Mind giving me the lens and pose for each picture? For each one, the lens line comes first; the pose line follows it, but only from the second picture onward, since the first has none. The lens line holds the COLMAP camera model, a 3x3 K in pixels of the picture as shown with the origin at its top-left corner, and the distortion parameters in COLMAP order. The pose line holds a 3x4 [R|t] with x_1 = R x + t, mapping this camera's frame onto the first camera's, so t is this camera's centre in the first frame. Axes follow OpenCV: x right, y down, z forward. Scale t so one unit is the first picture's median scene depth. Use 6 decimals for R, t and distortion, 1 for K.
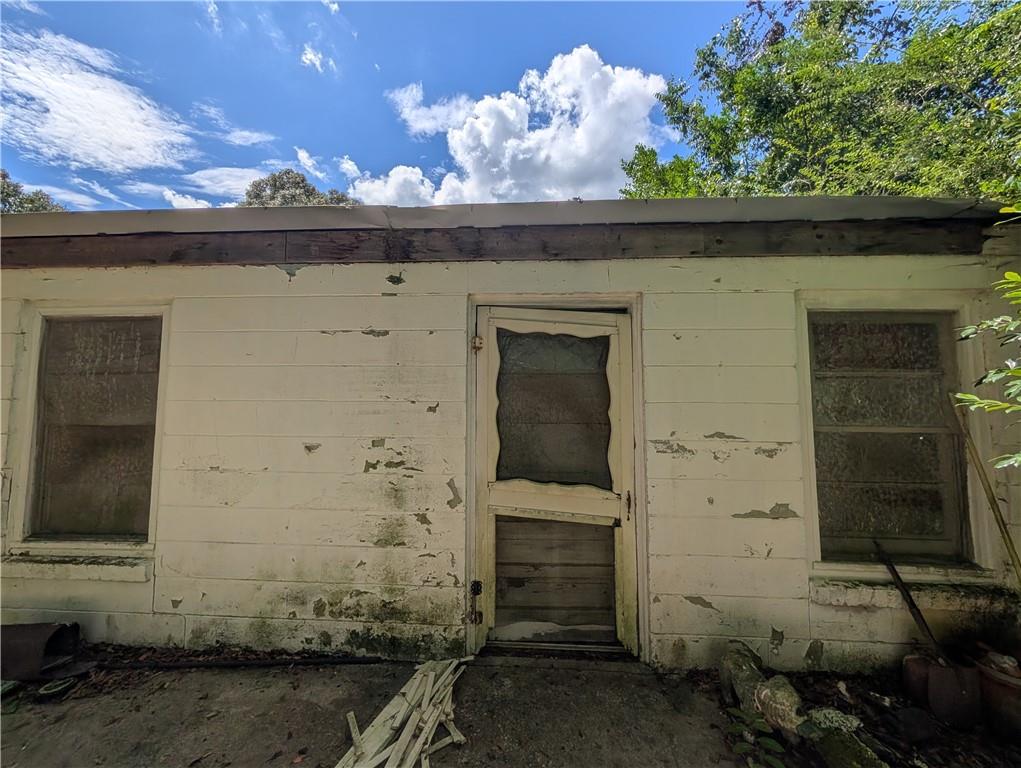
lens RADIAL K [[388.7, 0, 512.2], [0, 388.7, 380.4], [0, 0, 1]] dist [0.003439, -0.000279]
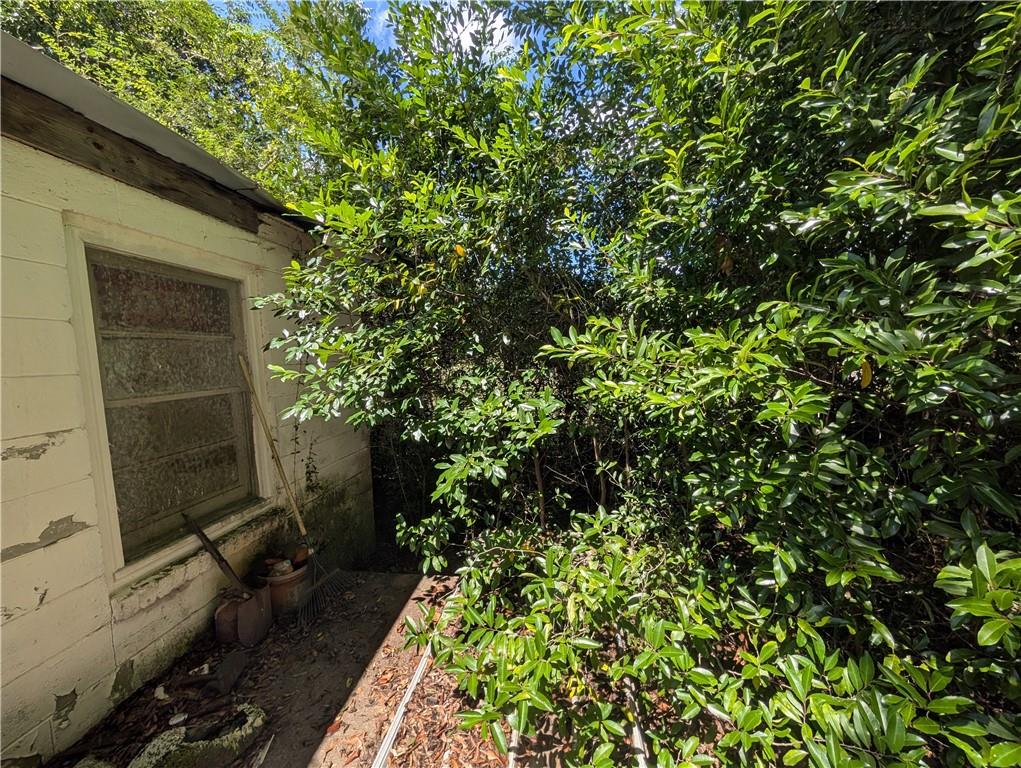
lens RADIAL K [[388.7, 0, 512.8], [0, 388.7, 383.2], [0, 0, 1]] dist [0.003439, -0.000279]
pose [[0.069688, -0.087004, 0.993767, 0.073230], [-0.037657, 0.995250, 0.089774, -0.018866], [-0.996858, -0.043679, 0.066081, 0.153969]]
